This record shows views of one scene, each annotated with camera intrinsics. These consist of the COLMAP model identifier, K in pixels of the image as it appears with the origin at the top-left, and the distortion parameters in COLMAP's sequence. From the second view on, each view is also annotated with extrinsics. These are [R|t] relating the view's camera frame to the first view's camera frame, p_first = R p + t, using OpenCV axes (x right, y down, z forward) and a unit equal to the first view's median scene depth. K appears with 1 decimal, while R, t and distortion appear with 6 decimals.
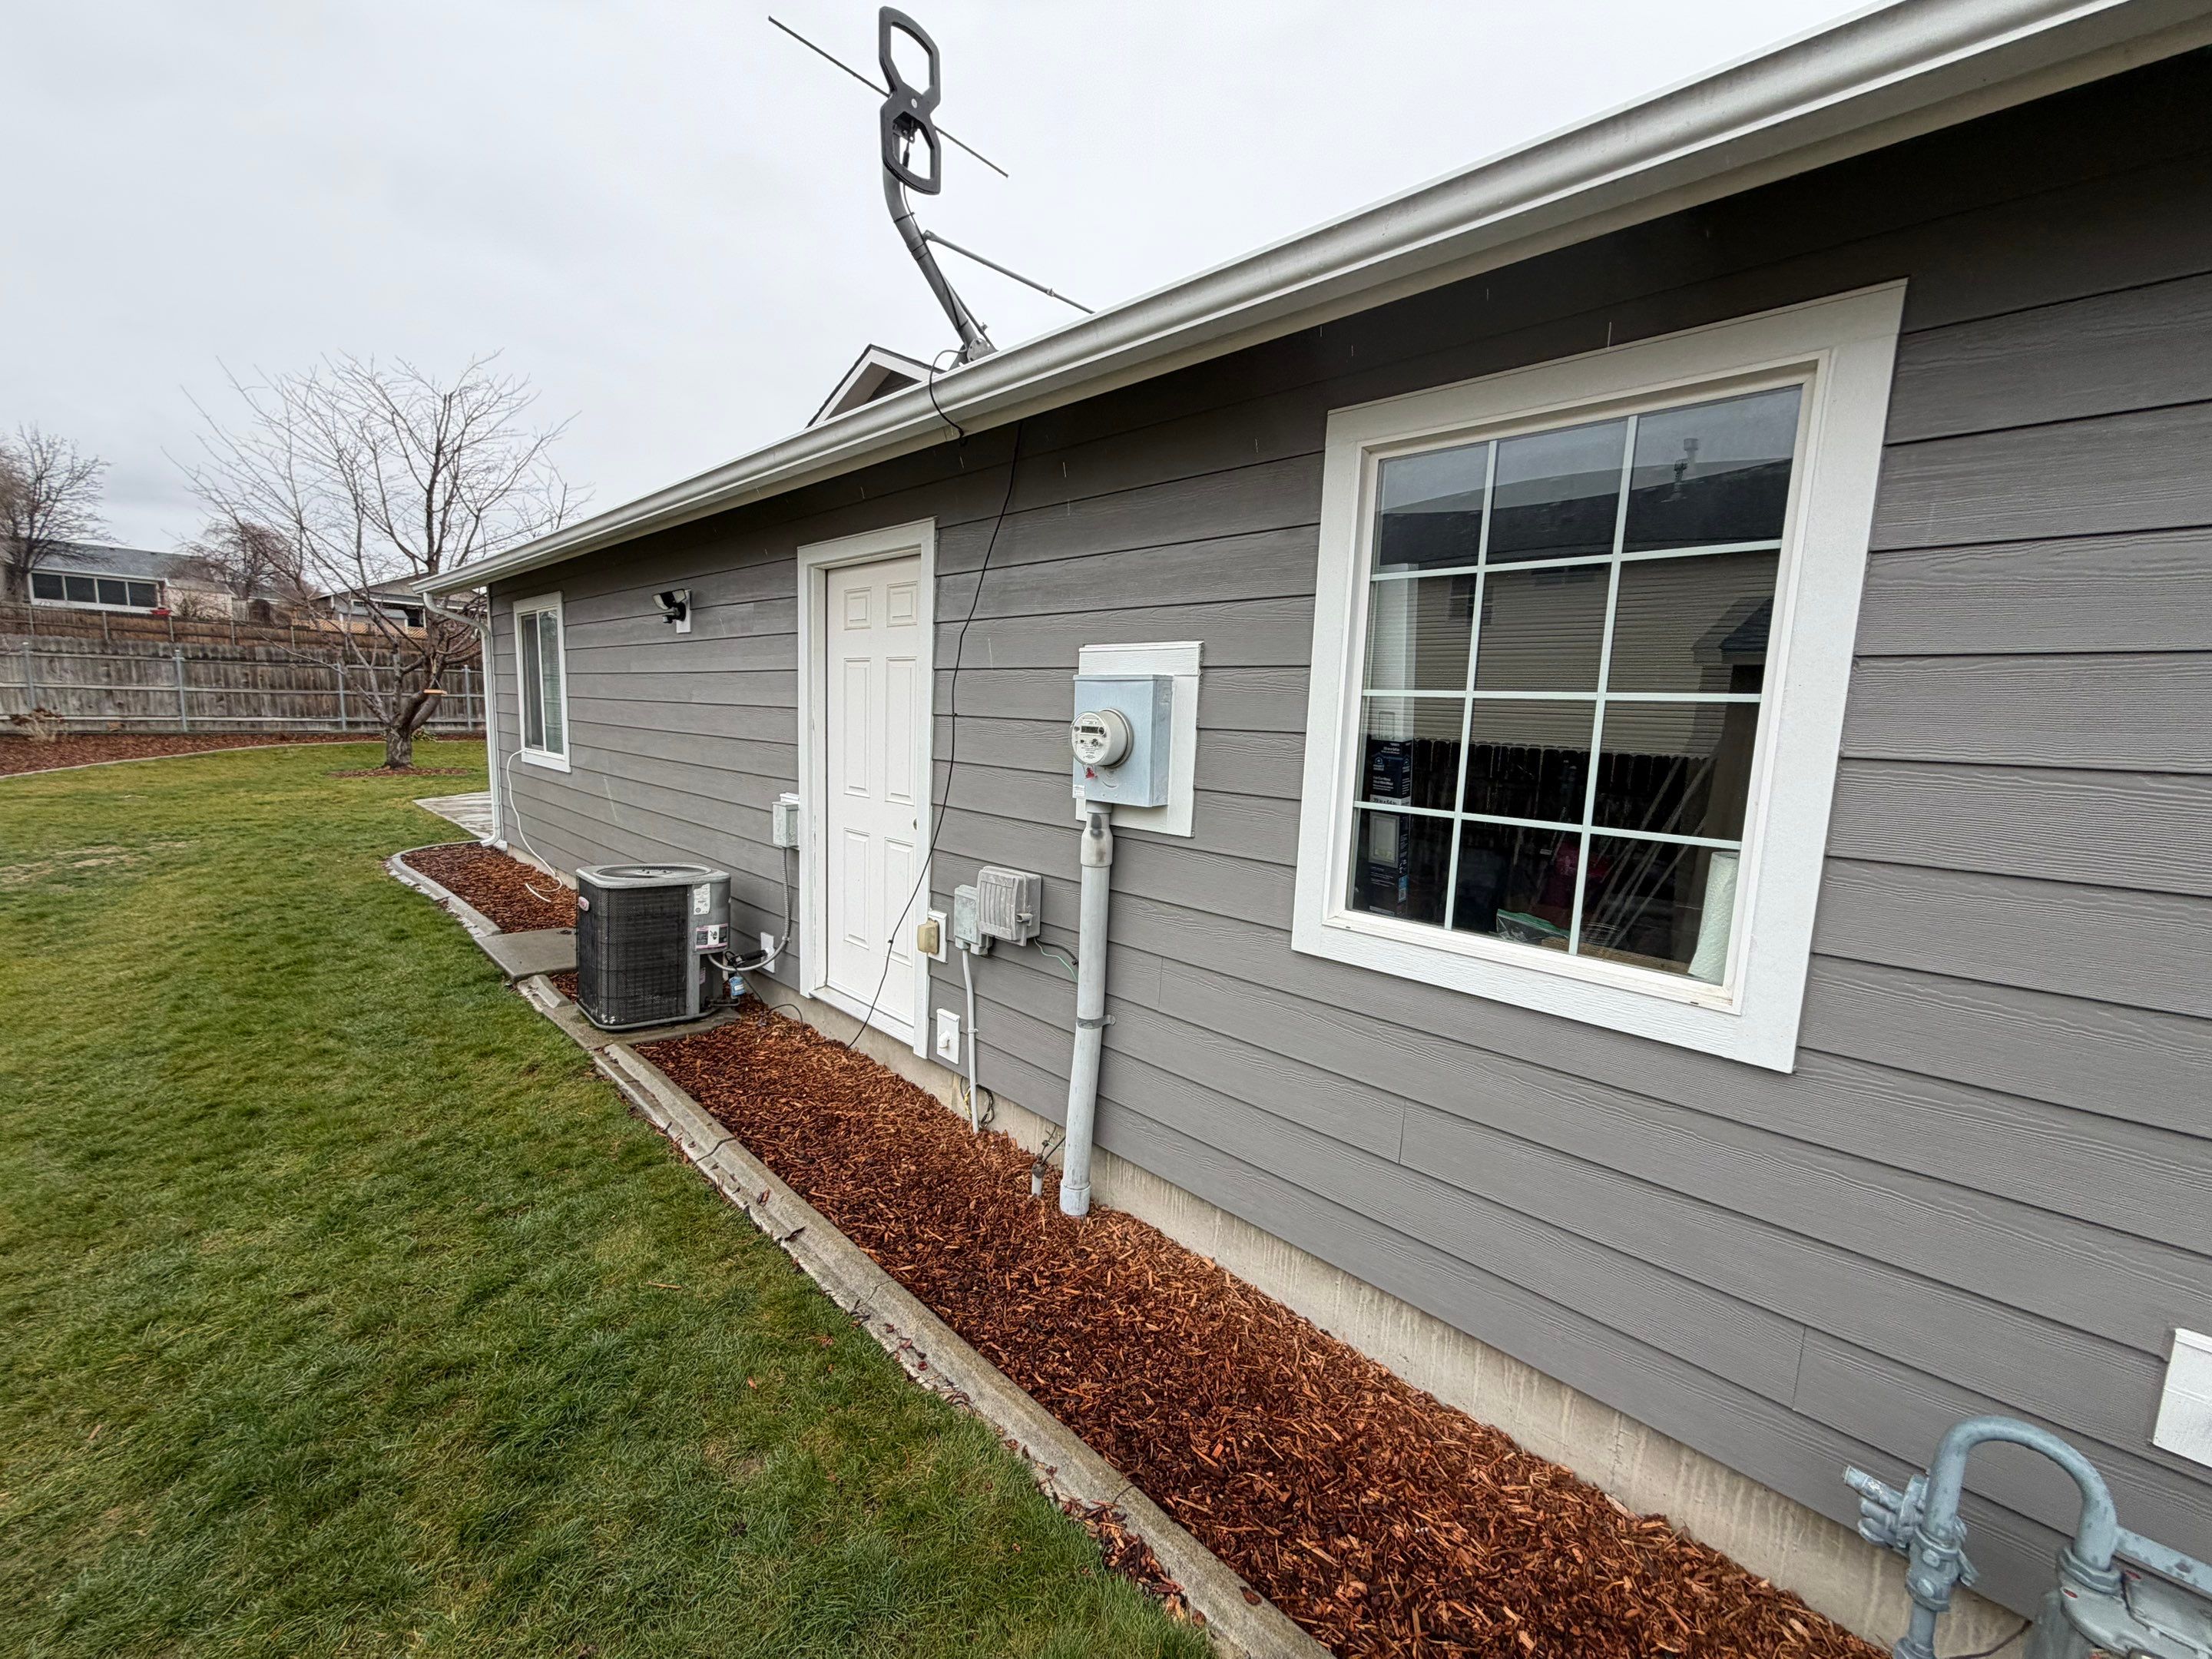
lens RADIAL K [[871.2, 0, 1083.5], [0, 871.2, 823.0], [0, 0, 1]] dist [-0.001523, 0.000030]
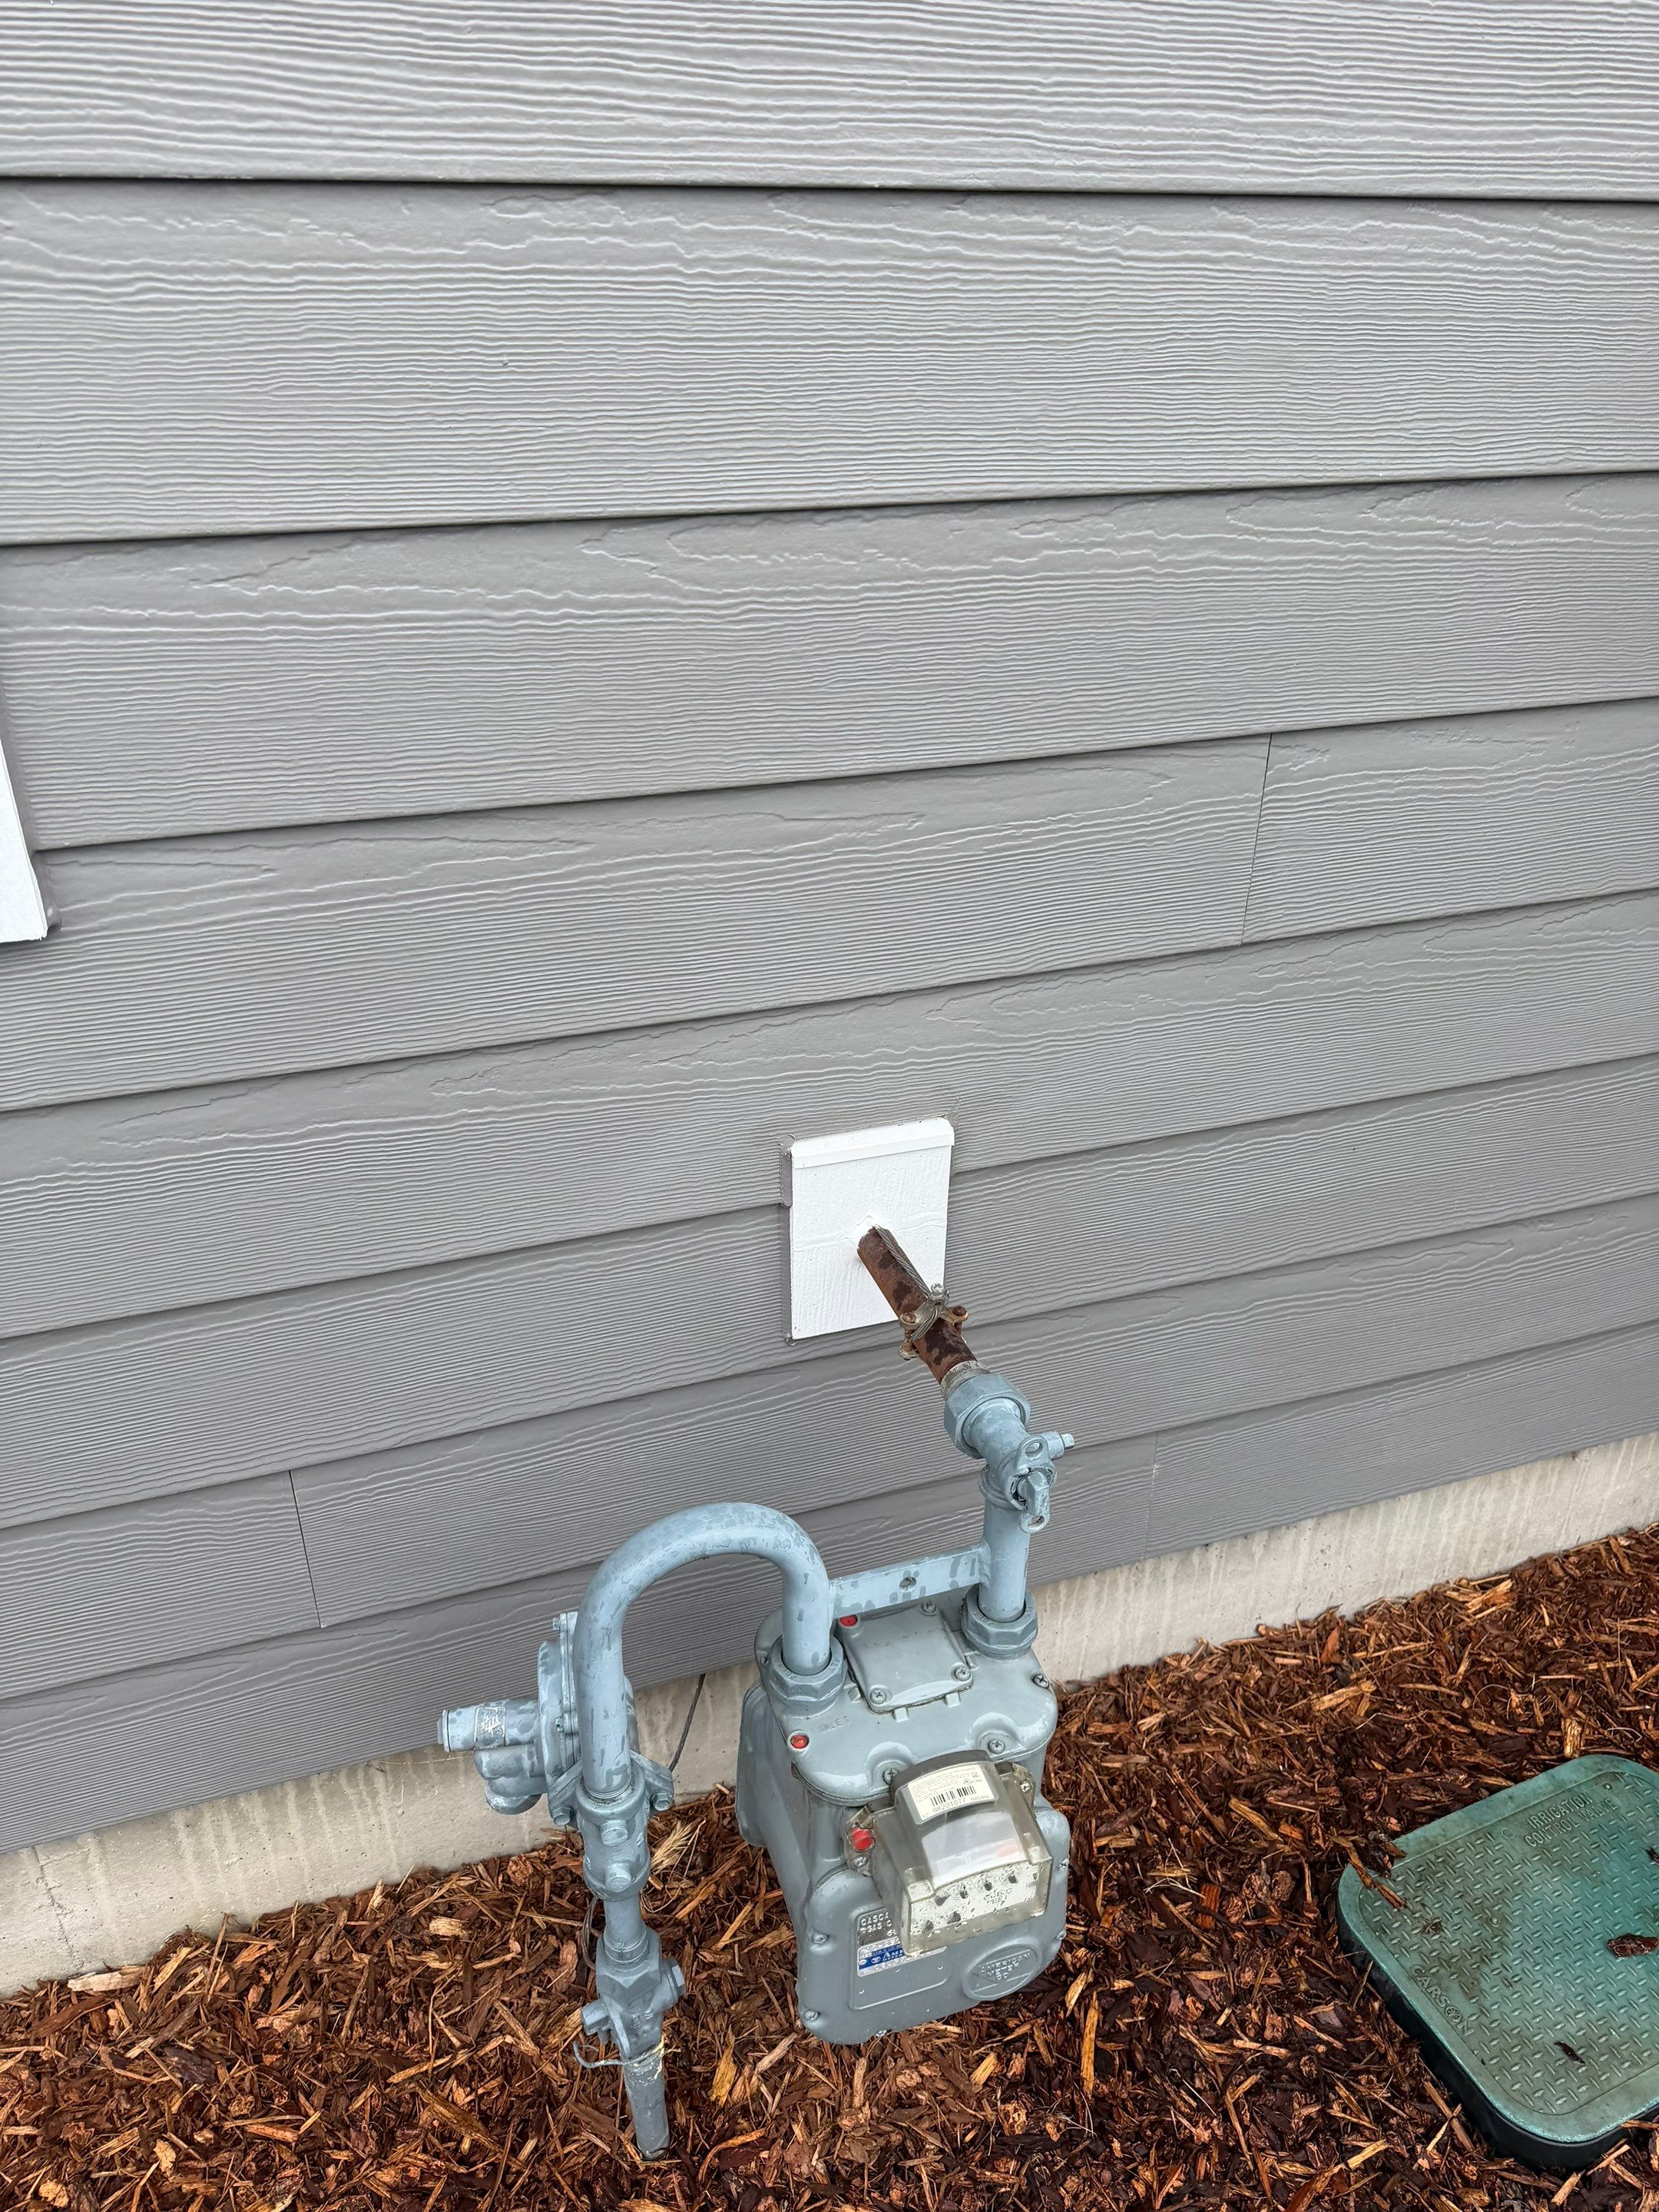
lens RADIAL K [[1620.1, 0, 822.6], [0, 1620.1, 1112.4], [0, 0, 1]] dist [0.033458, -0.022650]
pose [[0.449031, -0.473708, 0.757609, 0.423103], [0.123920, 0.872718, 0.472235, 0.084489], [-0.884882, -0.118165, 0.450579, 0.428746]]
